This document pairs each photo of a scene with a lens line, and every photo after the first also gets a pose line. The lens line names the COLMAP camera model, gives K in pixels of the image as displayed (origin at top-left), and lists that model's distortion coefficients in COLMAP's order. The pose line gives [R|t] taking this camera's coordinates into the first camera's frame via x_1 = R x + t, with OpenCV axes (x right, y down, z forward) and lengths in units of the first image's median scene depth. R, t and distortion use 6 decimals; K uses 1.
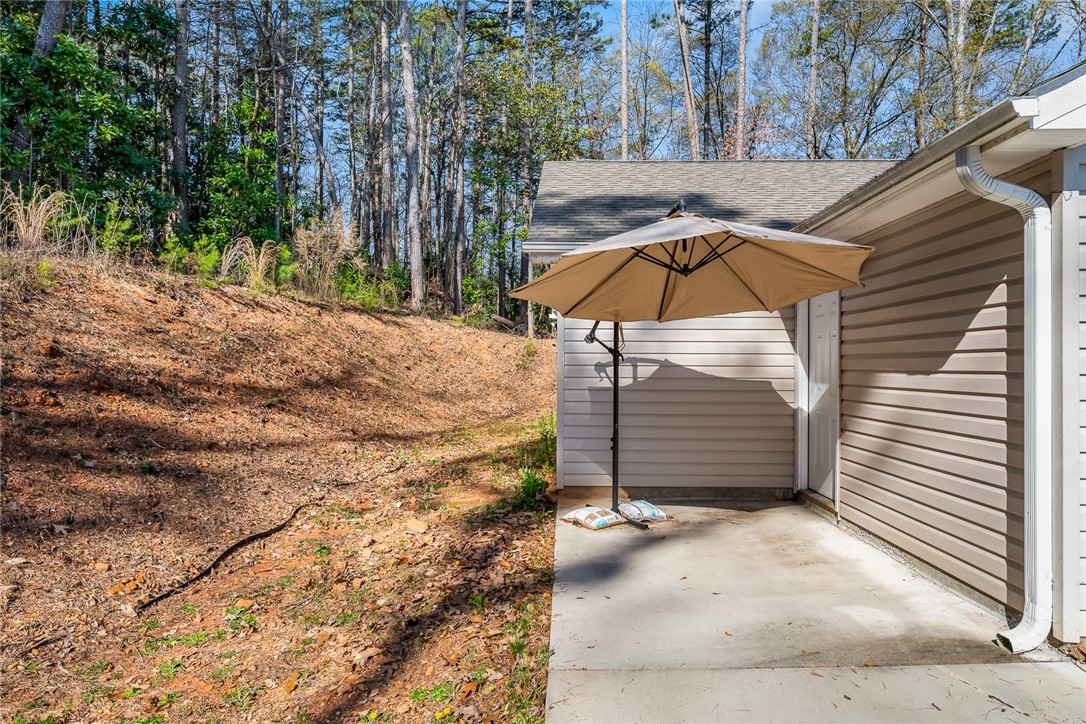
lens RADIAL K [[655.5, 0, 542.6], [0, 655.5, 338.9], [0, 0, 1]] dist [0.013663, 0.000497]
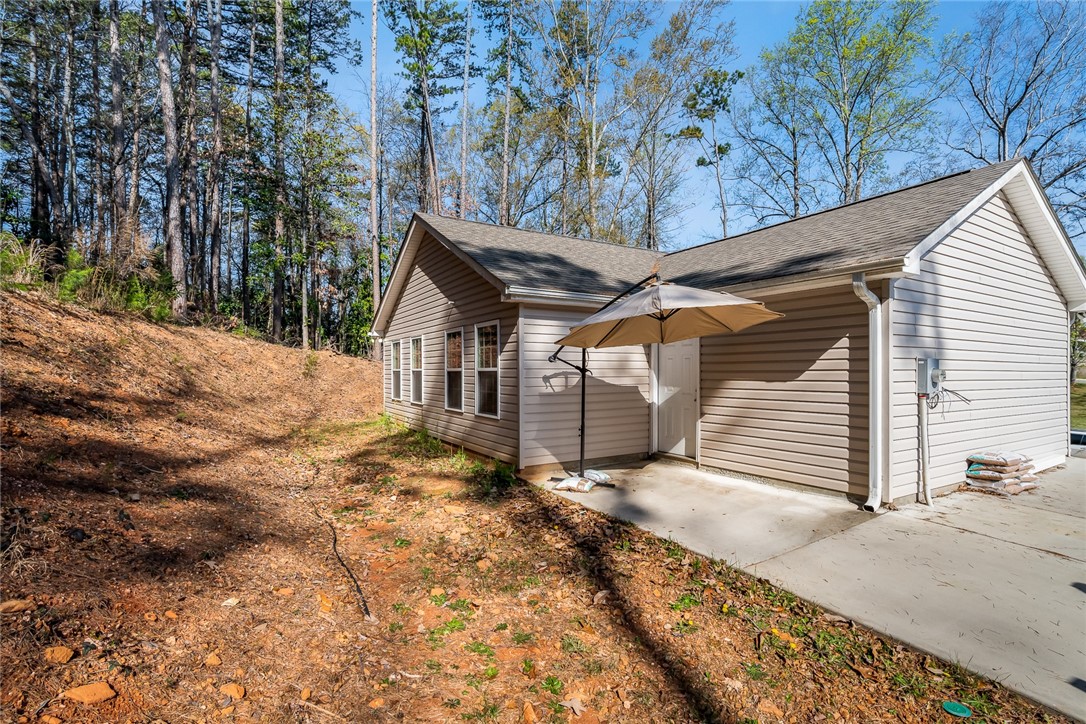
lens RADIAL K [[506.1, 0, 543.0], [0, 506.1, 362.0], [0, 0, 1]] dist [-0.001788, 0.000930]
pose [[0.836708, 0.003143, 0.547640, -0.569920], [-0.016479, 0.999675, 0.019439, -0.014363], [-0.547401, -0.025290, 0.836488, 0.121008]]
